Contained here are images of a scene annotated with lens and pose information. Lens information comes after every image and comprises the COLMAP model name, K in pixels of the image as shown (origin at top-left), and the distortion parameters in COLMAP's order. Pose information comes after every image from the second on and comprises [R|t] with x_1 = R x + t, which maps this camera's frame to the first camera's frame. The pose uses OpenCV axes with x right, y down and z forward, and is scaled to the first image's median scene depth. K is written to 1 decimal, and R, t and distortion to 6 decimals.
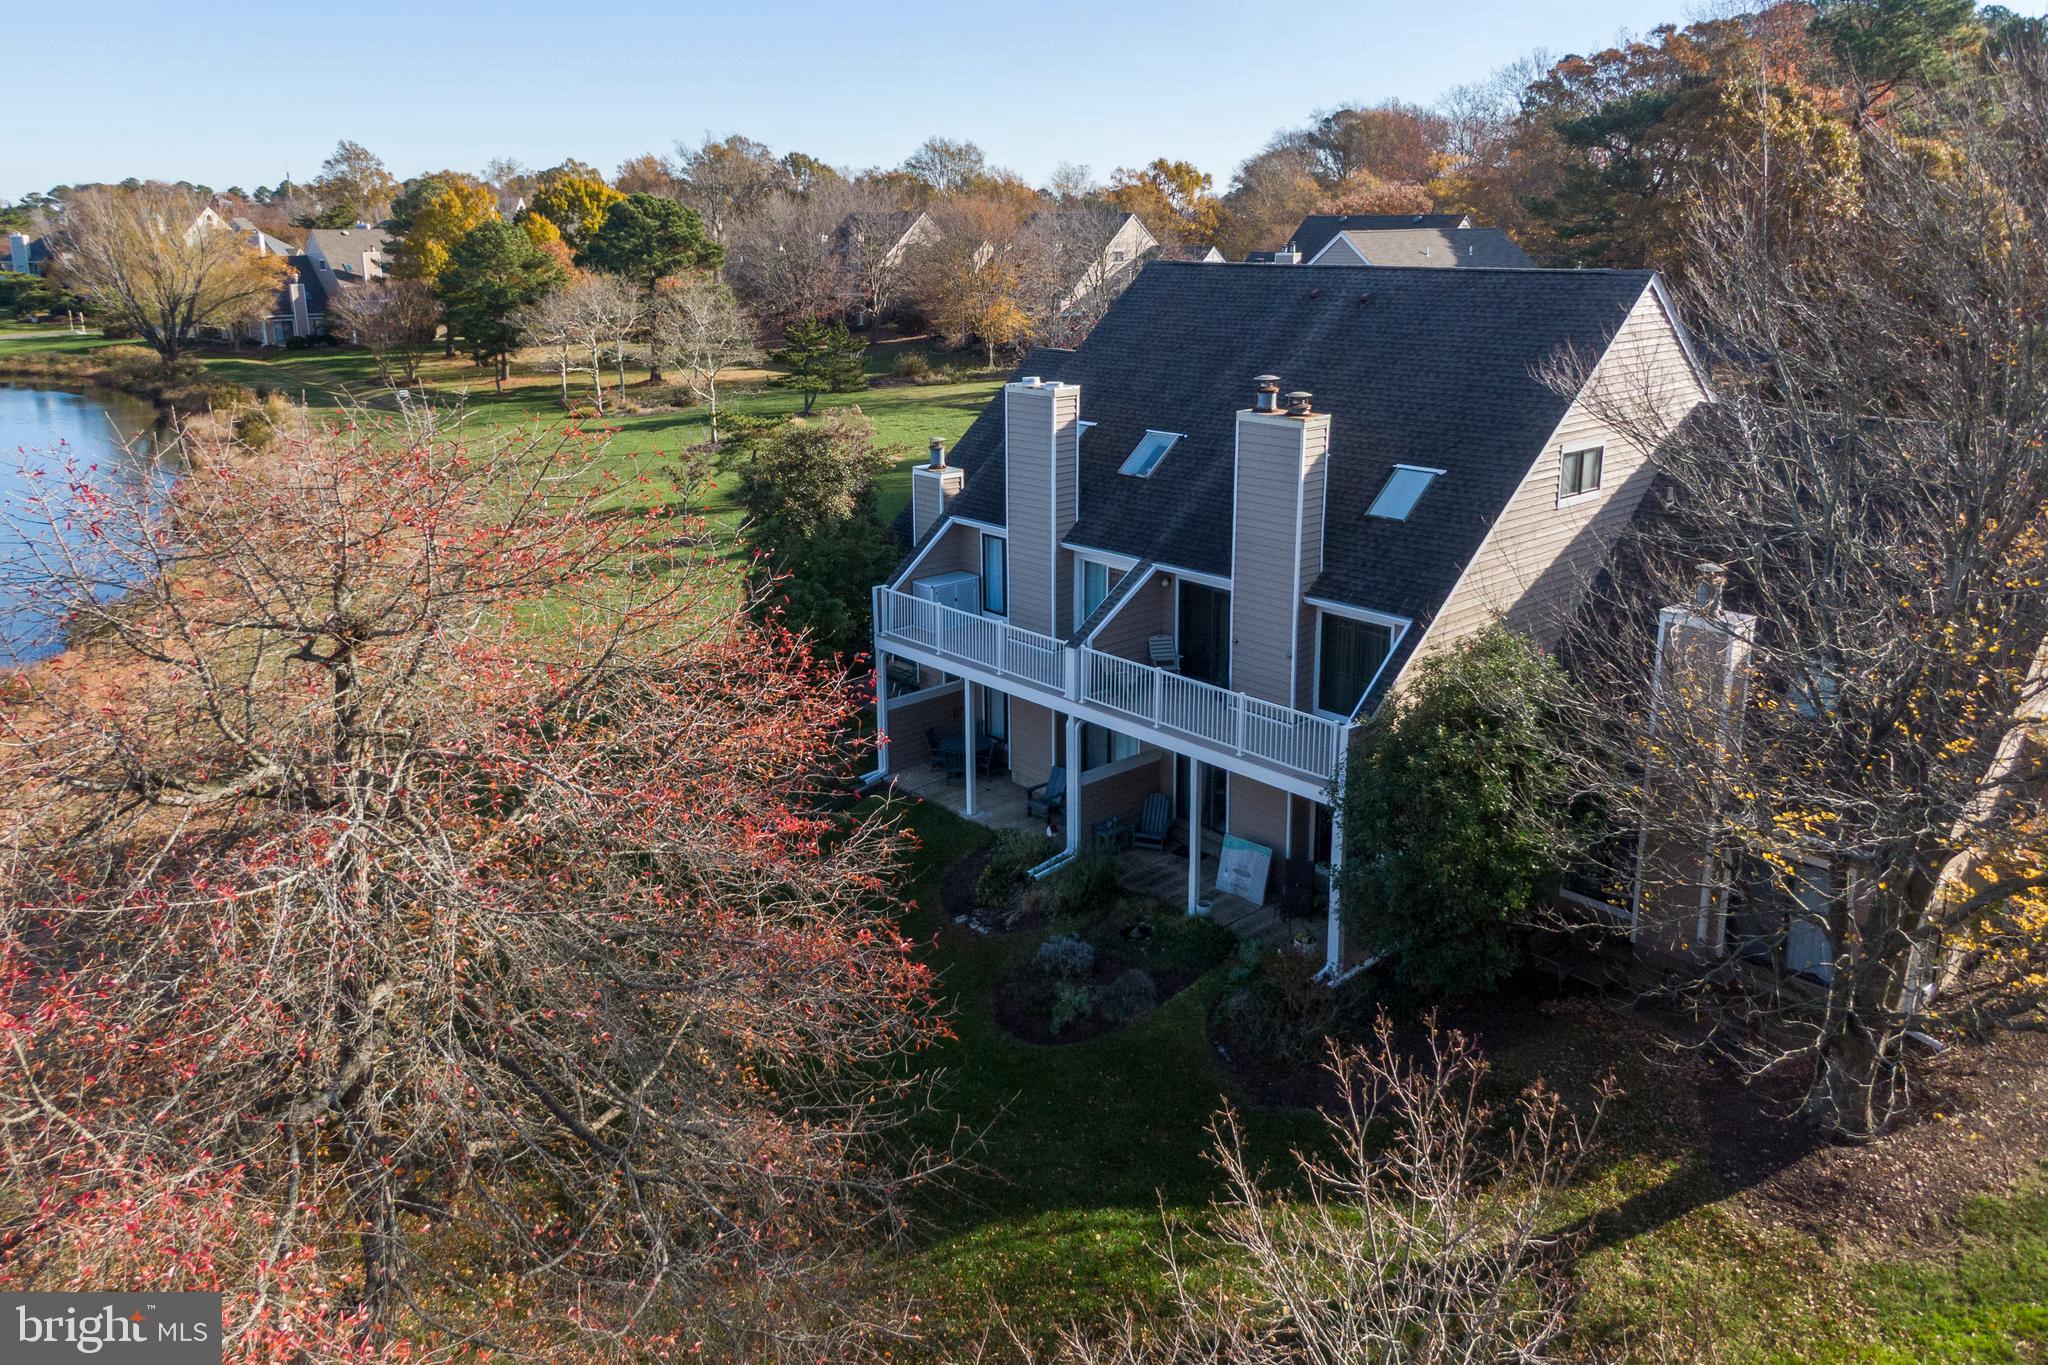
lens RADIAL K [[1433.0, 0, 1050.6], [0, 1433.0, 616.5], [0, 0, 1]] dist [-0.001819, 0.000321]
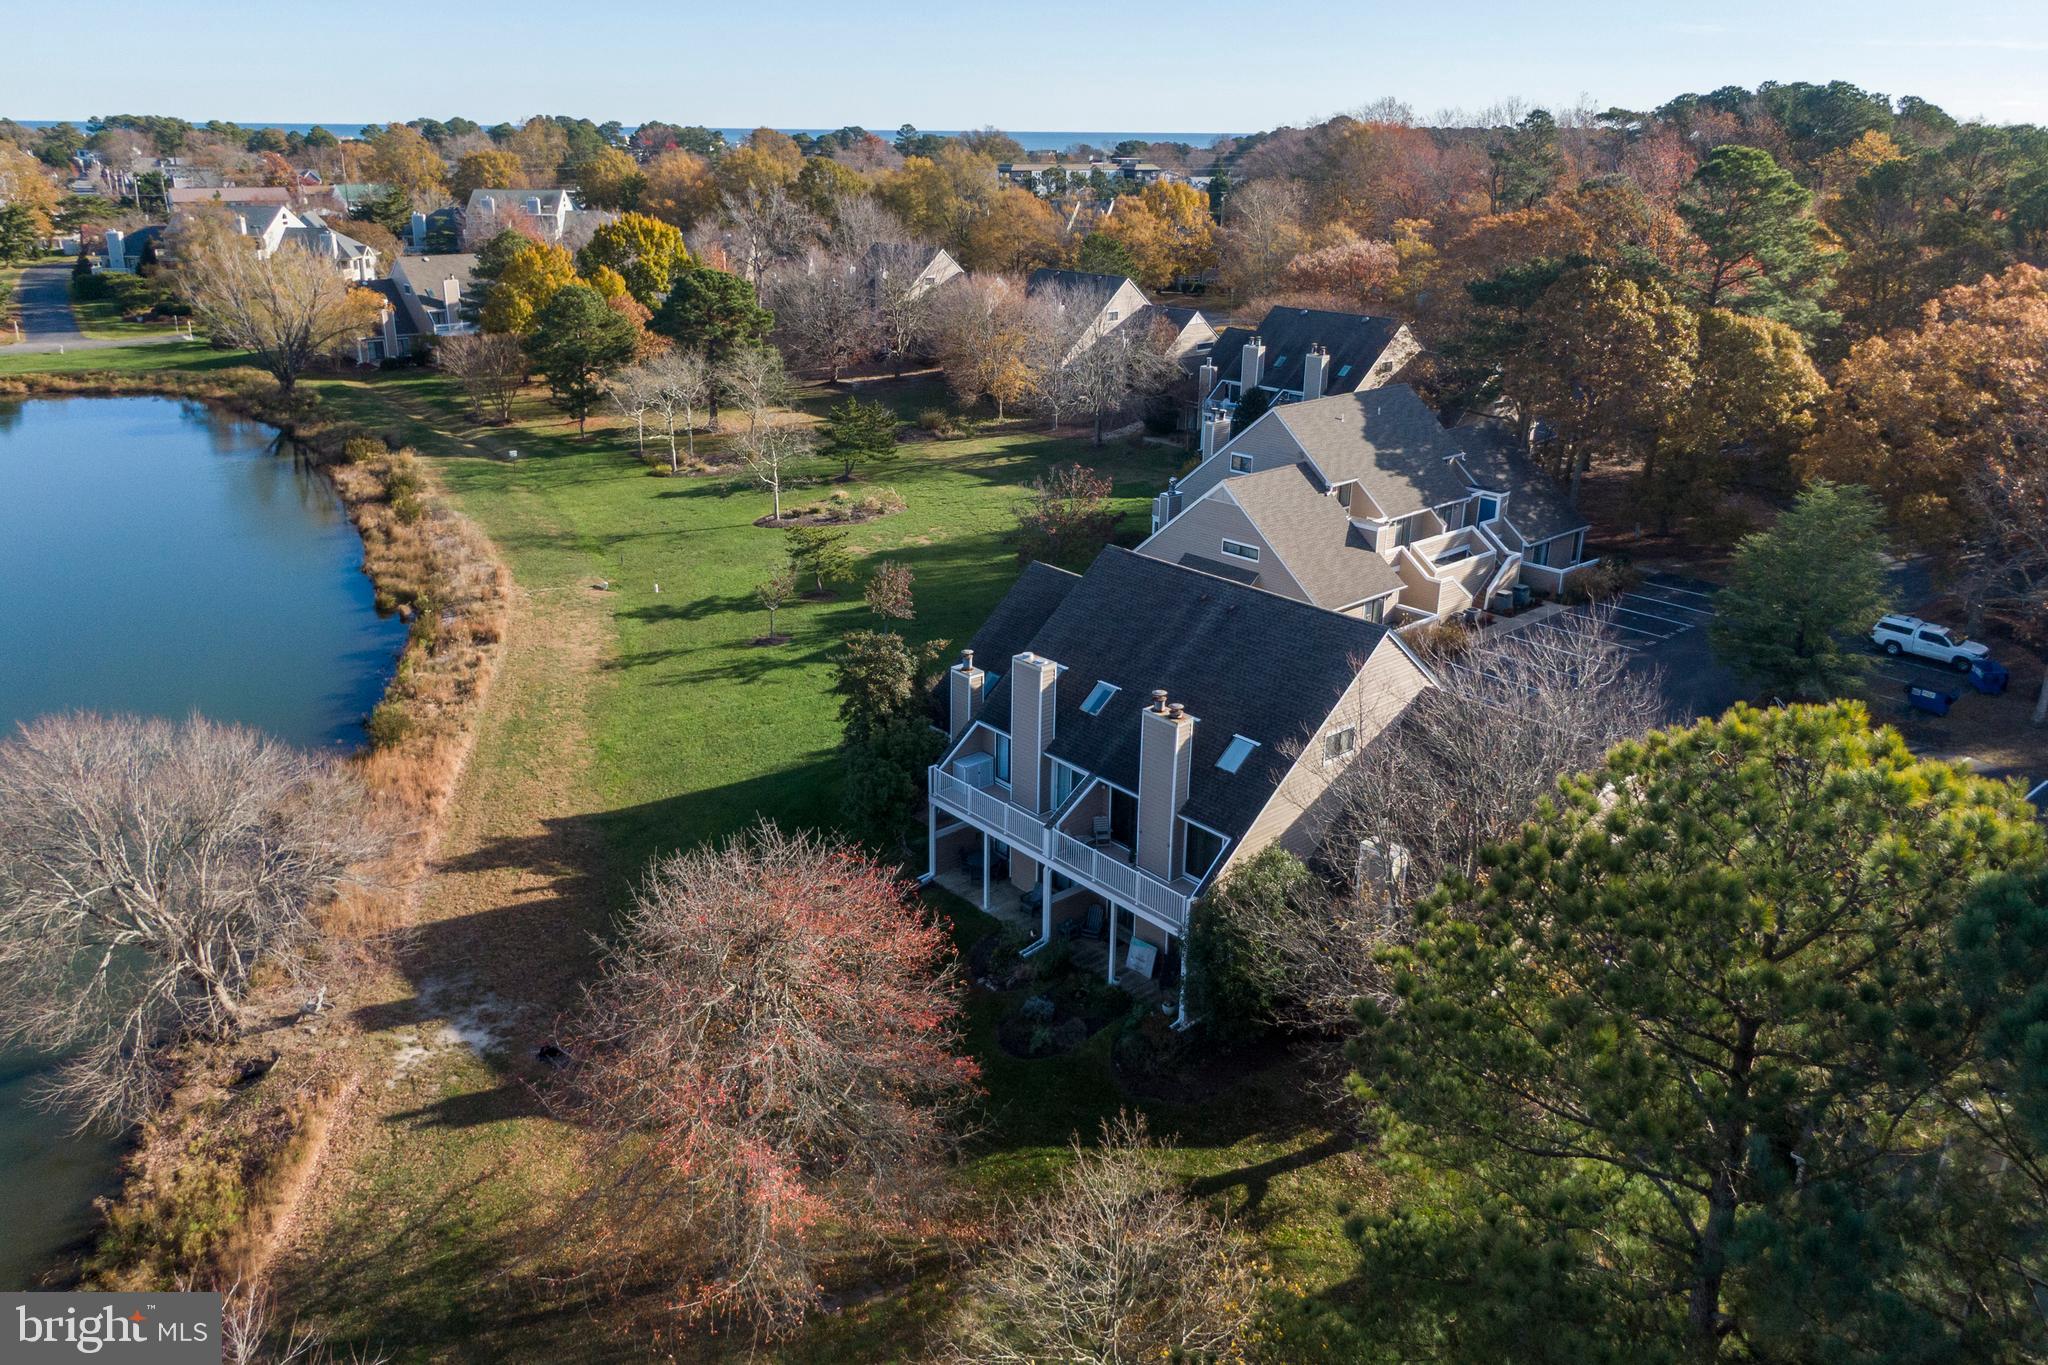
lens RADIAL K [[1416.0, 0, 1024.0], [0, 1416.0, 682.5], [0, 0, 1]] dist [0.005006, -0.002731]
pose [[0.999561, 0.023651, -0.017821, 0.012023], [-0.021769, 0.994825, 0.099239, -0.303269], [0.020076, -0.098808, 0.994904, -0.646860]]
